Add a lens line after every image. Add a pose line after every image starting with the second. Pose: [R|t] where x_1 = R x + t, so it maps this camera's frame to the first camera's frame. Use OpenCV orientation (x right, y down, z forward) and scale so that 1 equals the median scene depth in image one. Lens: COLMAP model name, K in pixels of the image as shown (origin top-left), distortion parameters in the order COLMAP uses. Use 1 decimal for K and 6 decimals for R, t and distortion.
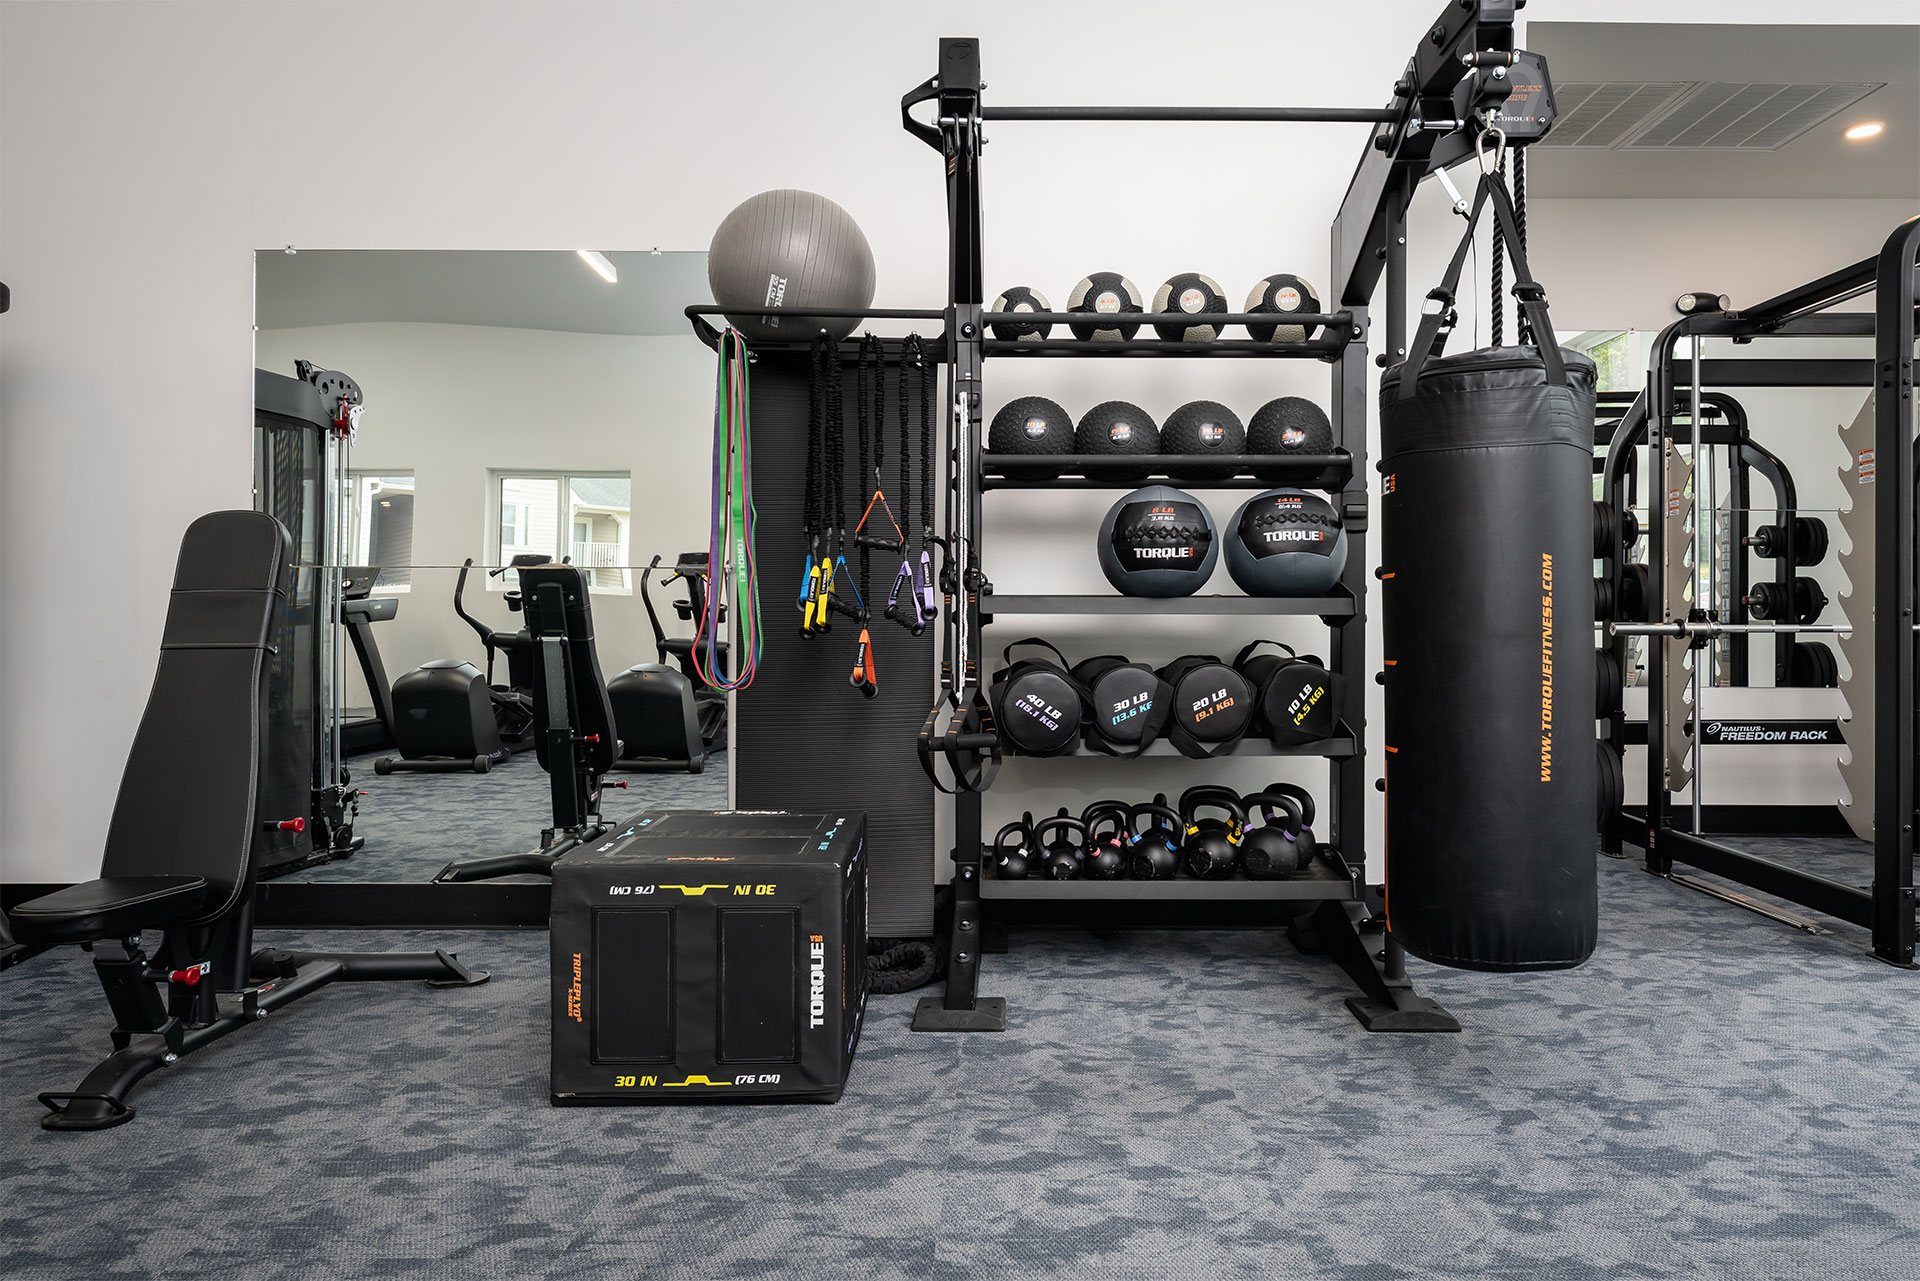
lens RADIAL K [[1257.6, 0, 963.3], [0, 1257.6, 641.0], [0, 0, 1]] dist [-0.002204, 0.000174]
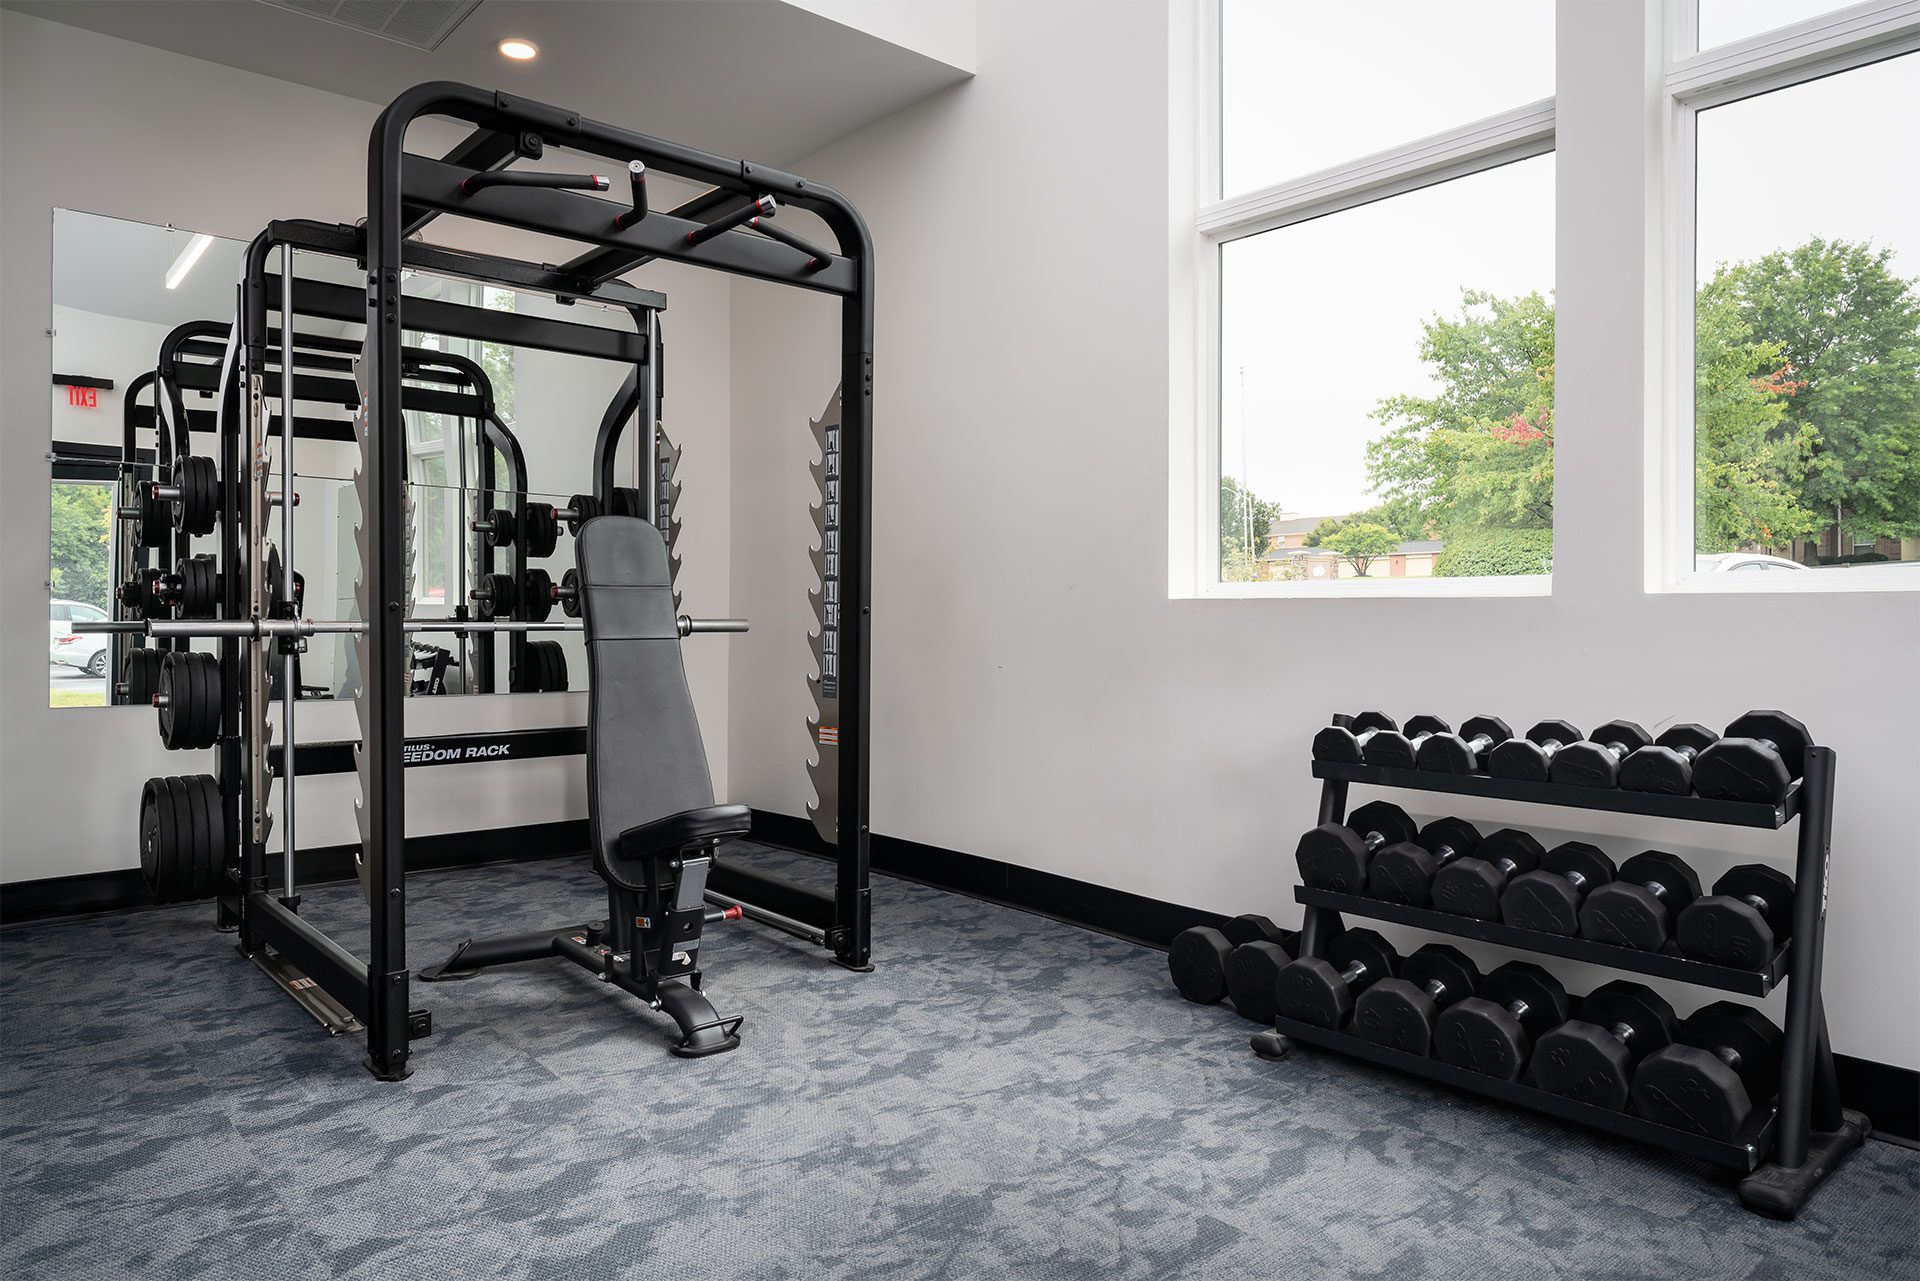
lens RADIAL K [[1257.6, 0, 958.6], [0, 1257.6, 632.1], [0, 0, 1]] dist [-0.002204, 0.000174]
pose [[0.750884, -0.009215, 0.660370, 0.325705], [0.013825, 0.999903, -0.001768, -0.000063], [-0.660289, 0.010457, 0.750939, 0.133732]]
